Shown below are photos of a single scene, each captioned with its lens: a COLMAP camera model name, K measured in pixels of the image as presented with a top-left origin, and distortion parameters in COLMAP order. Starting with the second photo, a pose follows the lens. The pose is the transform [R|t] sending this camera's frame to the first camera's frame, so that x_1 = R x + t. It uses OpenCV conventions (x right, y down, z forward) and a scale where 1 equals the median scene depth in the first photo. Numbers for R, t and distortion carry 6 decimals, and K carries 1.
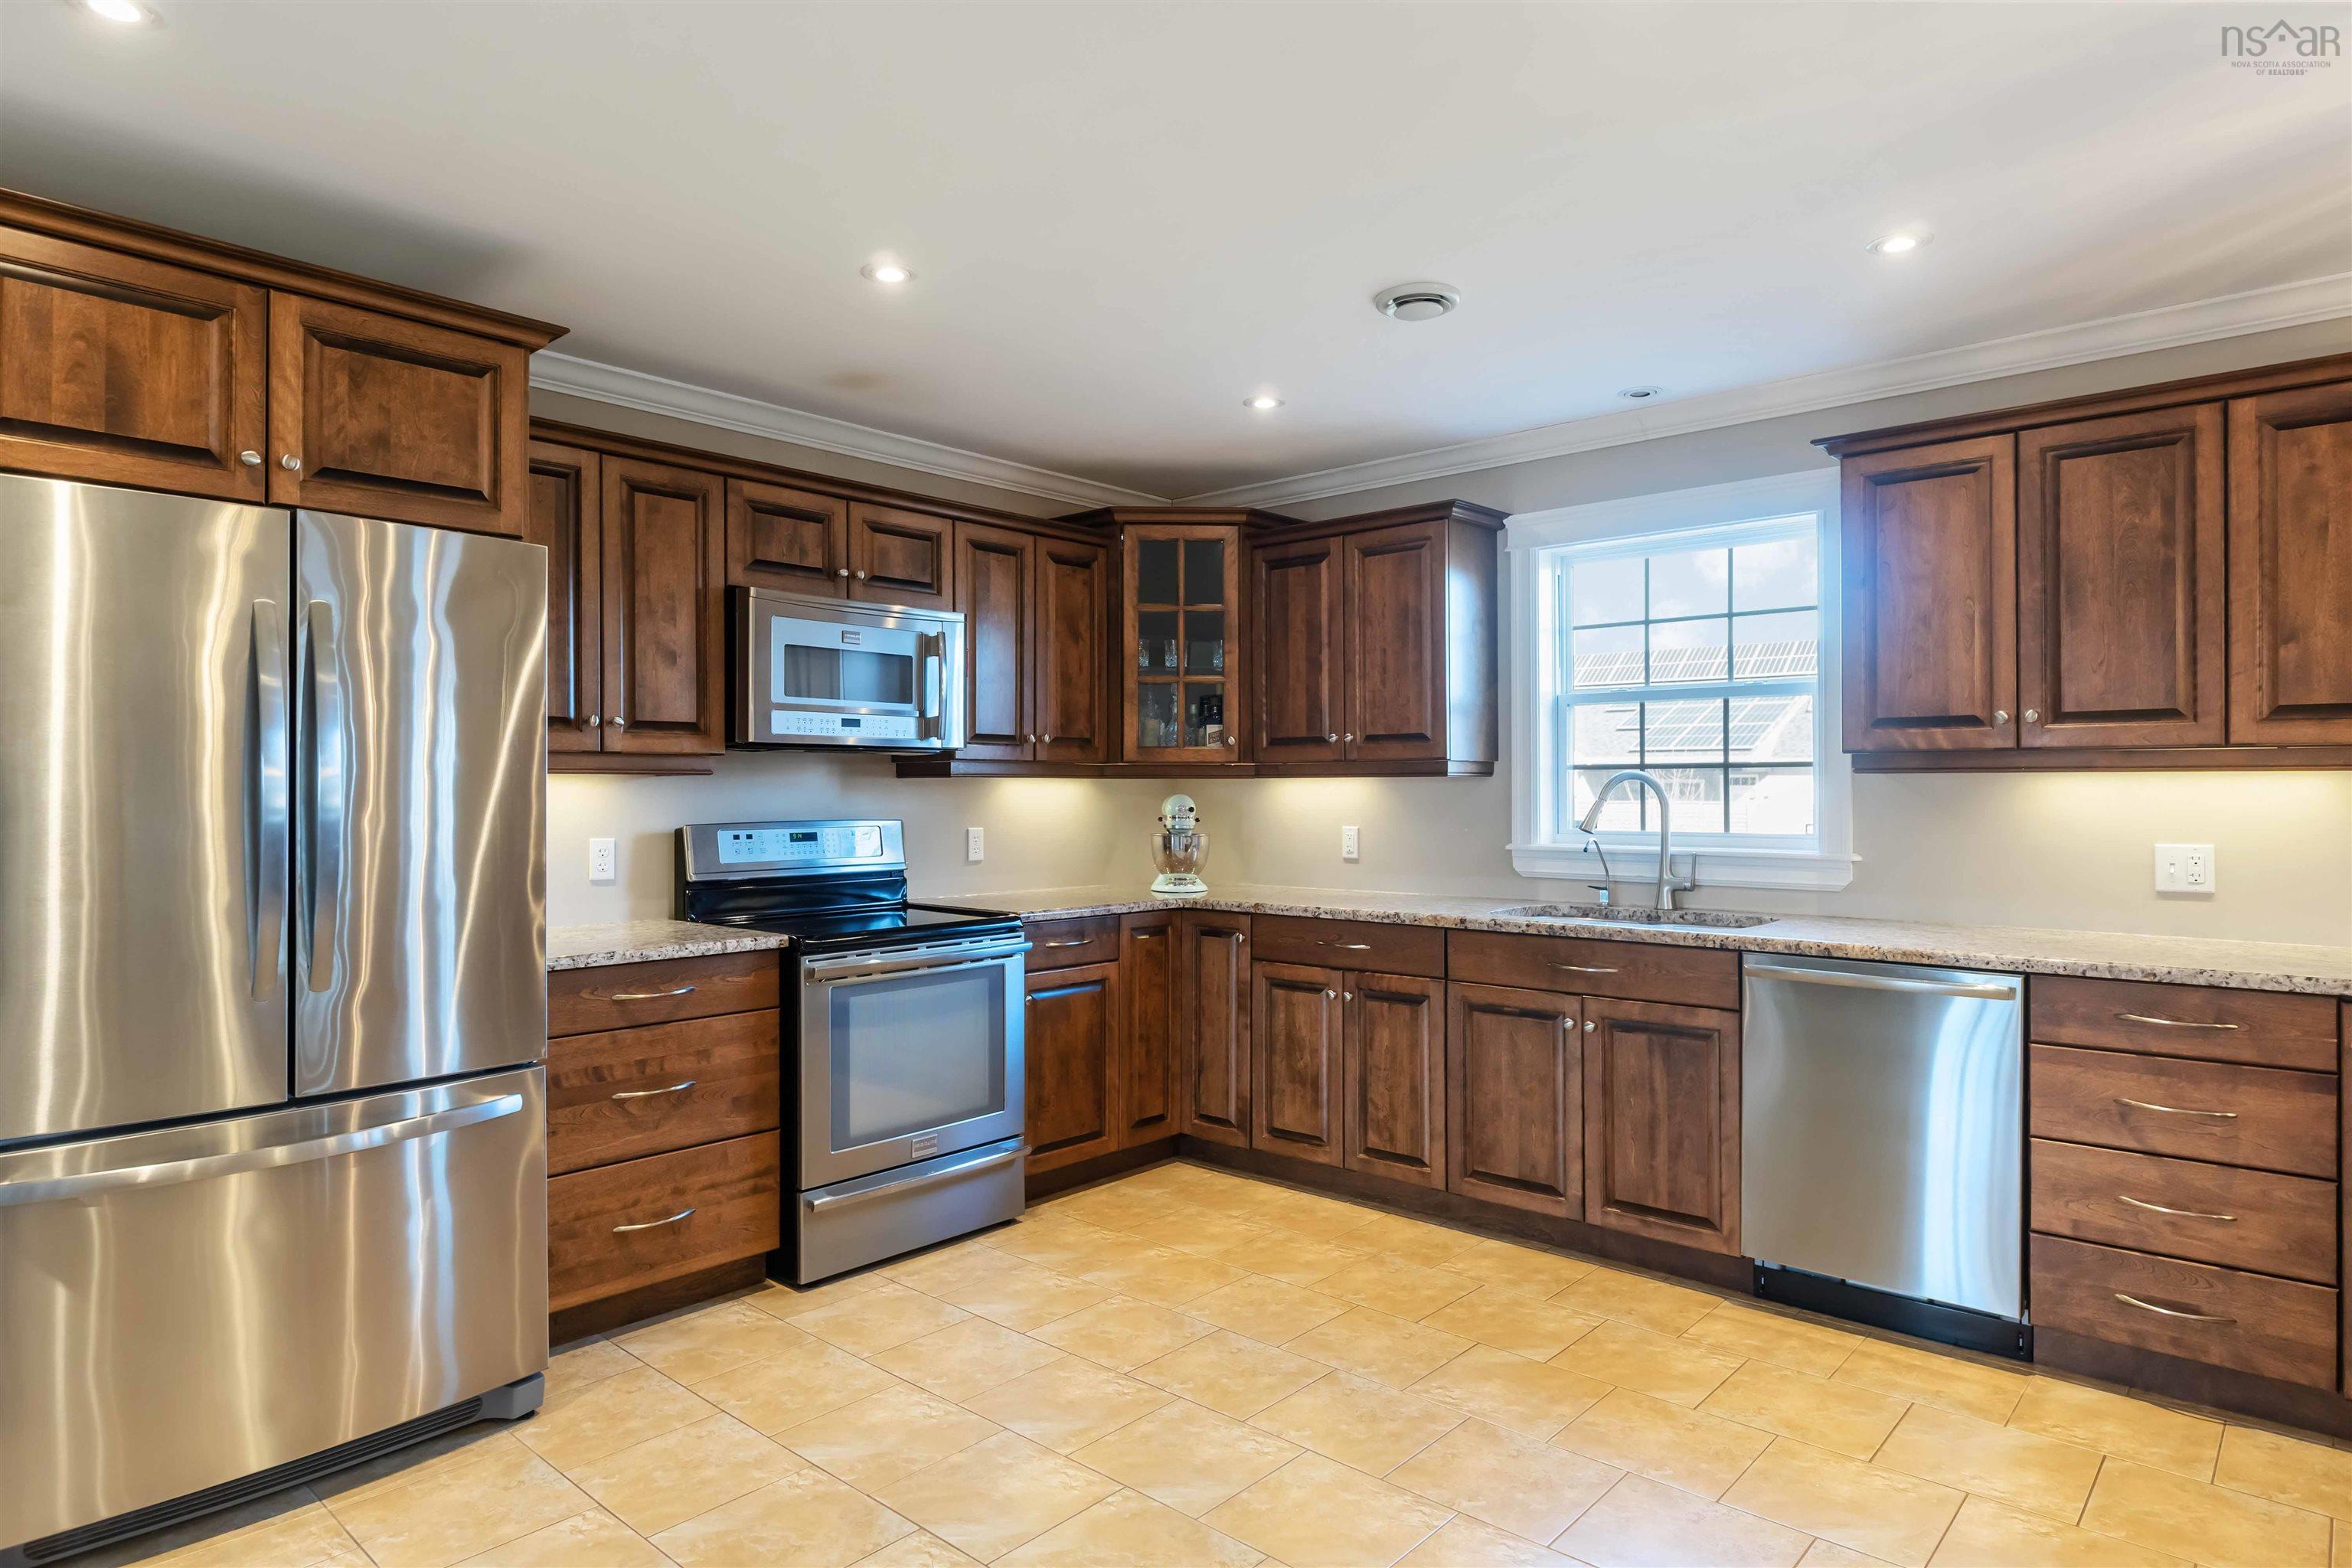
lens RADIAL K [[1333.2, 0, 1178.3], [0, 1333.2, 785.5], [0, 0, 1]] dist [0.003351, -0.001290]
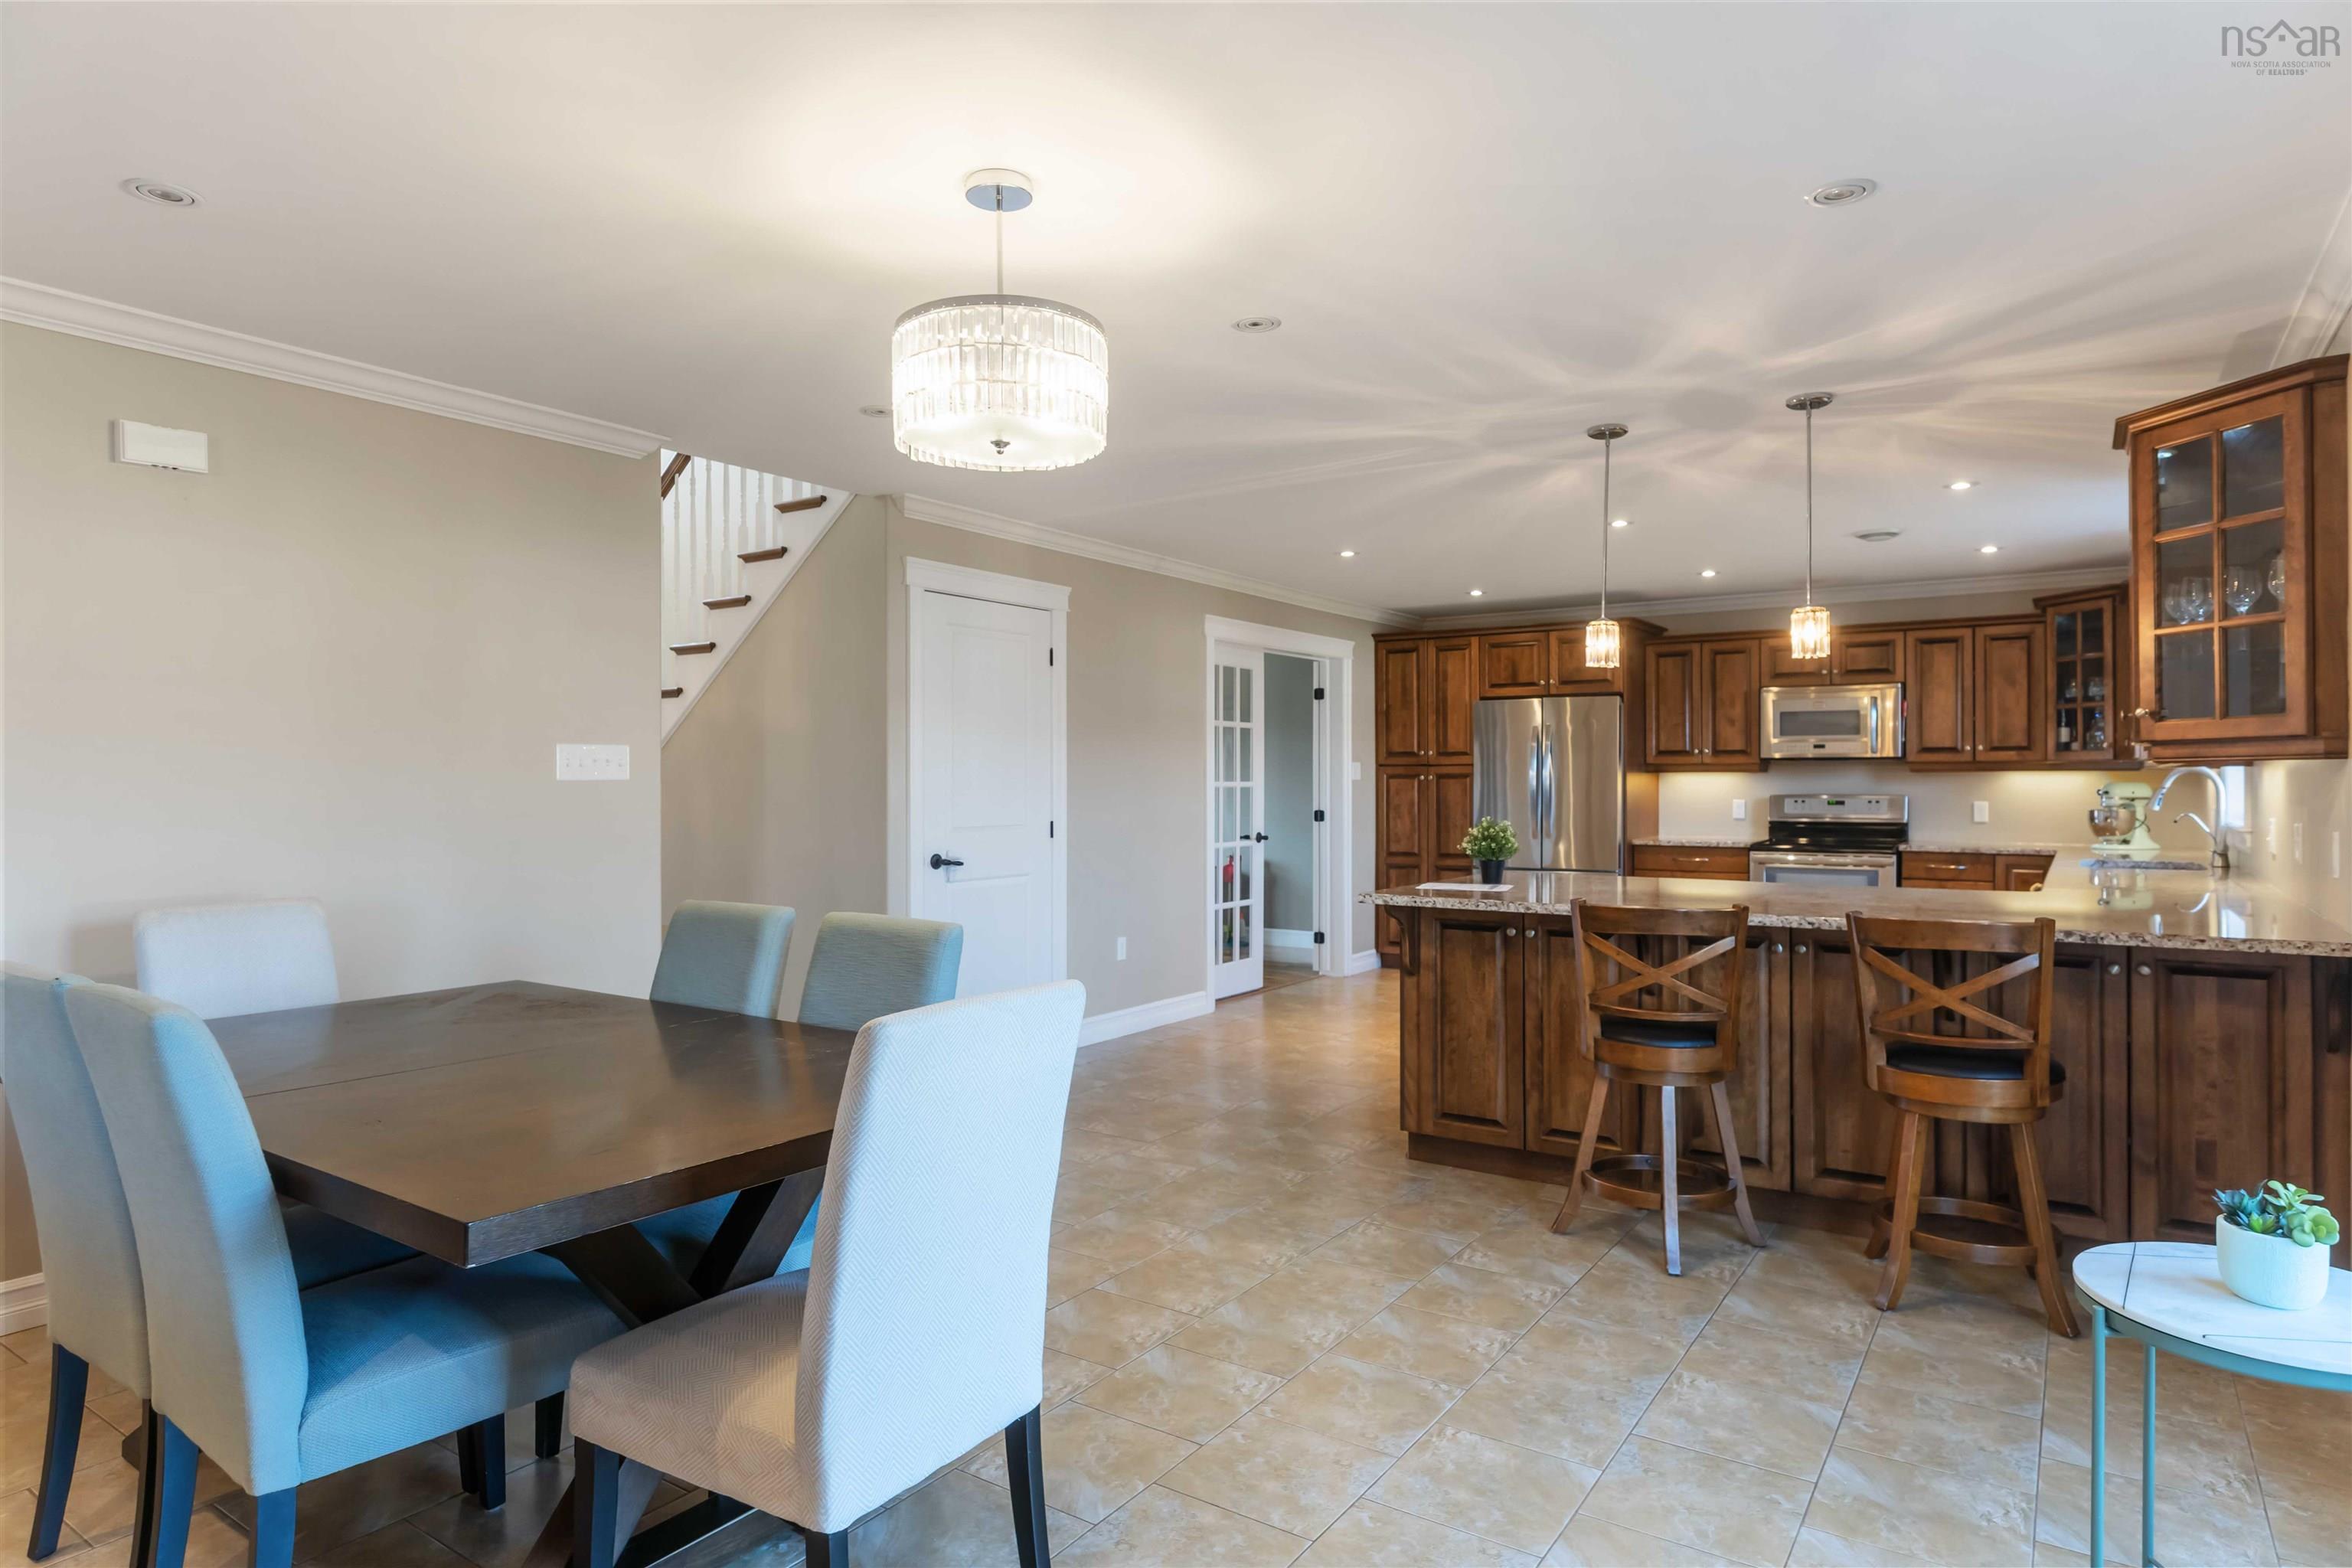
lens RADIAL K [[1333.2, 0, 1189.7], [0, 1333.2, 782.7], [0, 0, 1]] dist [0.003351, -0.001290]
pose [[0.131755, 0.001643, -0.991281, 1.721589], [0.003456, 0.999992, 0.002117, 0.001285], [0.991276, -0.003705, 0.131748, -0.238263]]
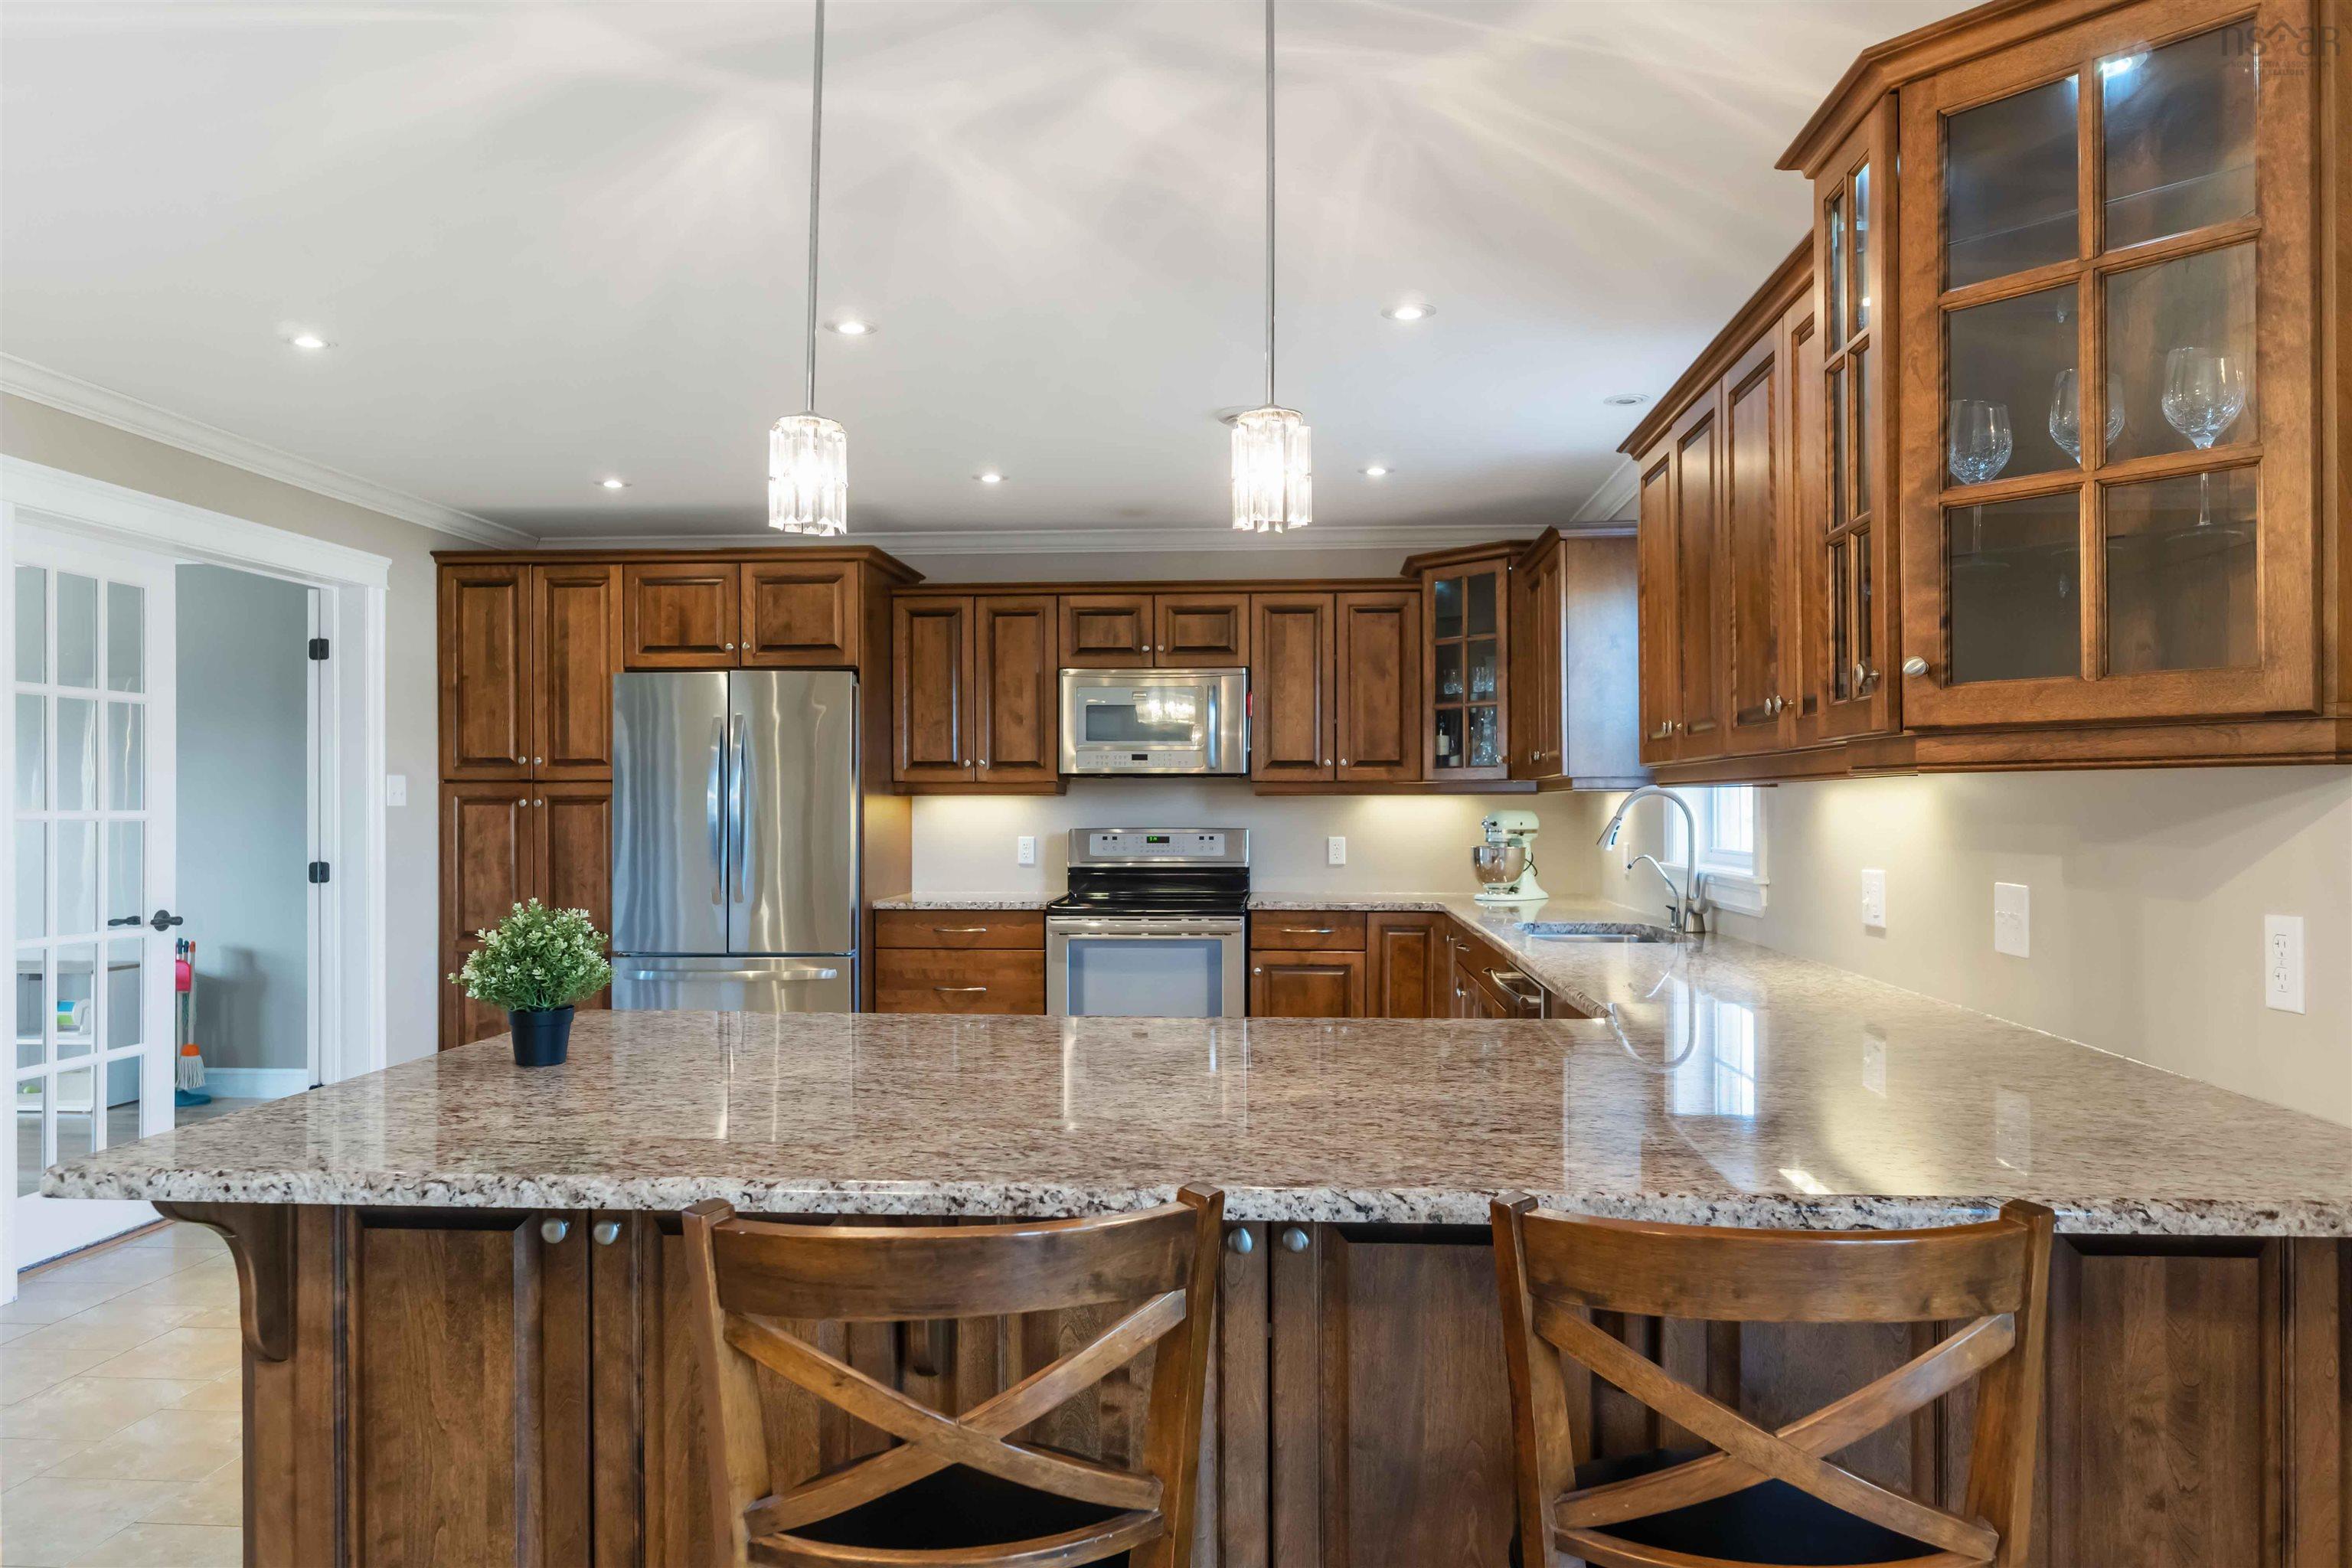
lens RADIAL K [[1556.7, 0, 1189.8], [0, 1556.7, 802.6], [0, 0, 1]] dist [-0.008301, 0.001784]
pose [[0.609416, -0.001804, -0.792848, 1.112010], [0.002378, 0.999997, -0.000448, 0.001140], [0.792847, -0.001612, 0.609419, 0.054721]]
